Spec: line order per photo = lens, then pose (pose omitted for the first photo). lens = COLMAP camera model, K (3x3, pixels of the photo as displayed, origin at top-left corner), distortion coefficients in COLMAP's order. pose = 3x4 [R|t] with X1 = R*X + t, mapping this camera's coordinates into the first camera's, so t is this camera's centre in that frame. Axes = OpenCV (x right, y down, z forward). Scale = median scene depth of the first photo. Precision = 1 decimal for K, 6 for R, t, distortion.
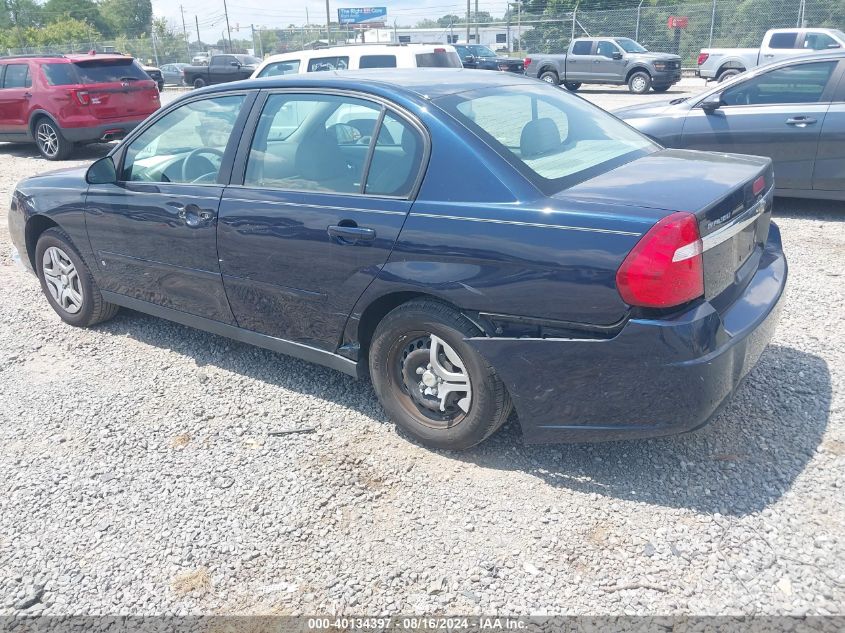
lens RADIAL K [[646.1, 0, 422.5], [0, 646.1, 316.5], [0, 0, 1]] dist [0.055649, -0.089980]
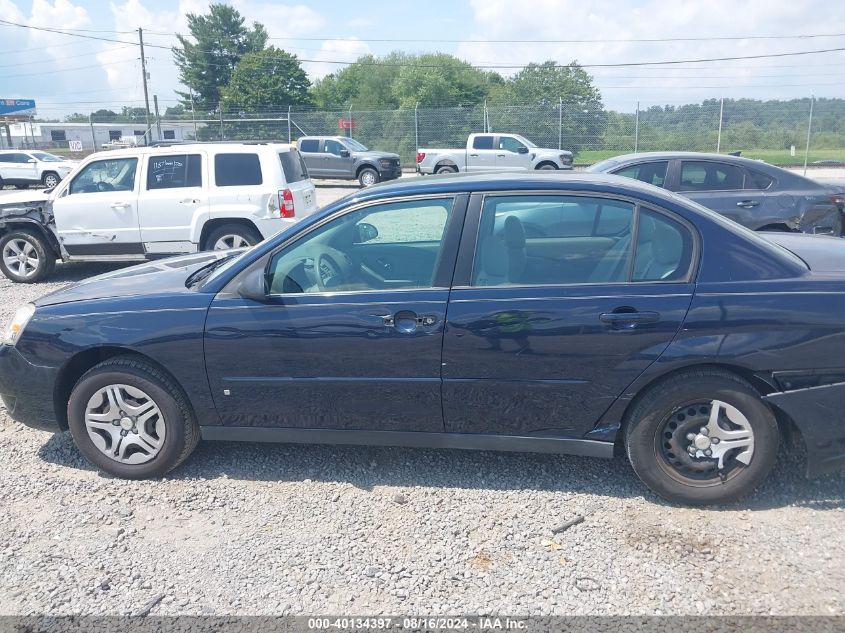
lens RADIAL K [[665.7, 0, 422.5], [0, 665.7, 316.5], [0, 0, 1]] dist [-0.006054, -0.004450]
pose [[0.892287, -0.094753, 0.441413, -0.590115], [0.154611, 0.982739, -0.101583, -0.047750], [-0.424169, 0.158888, 0.891535, 0.105409]]
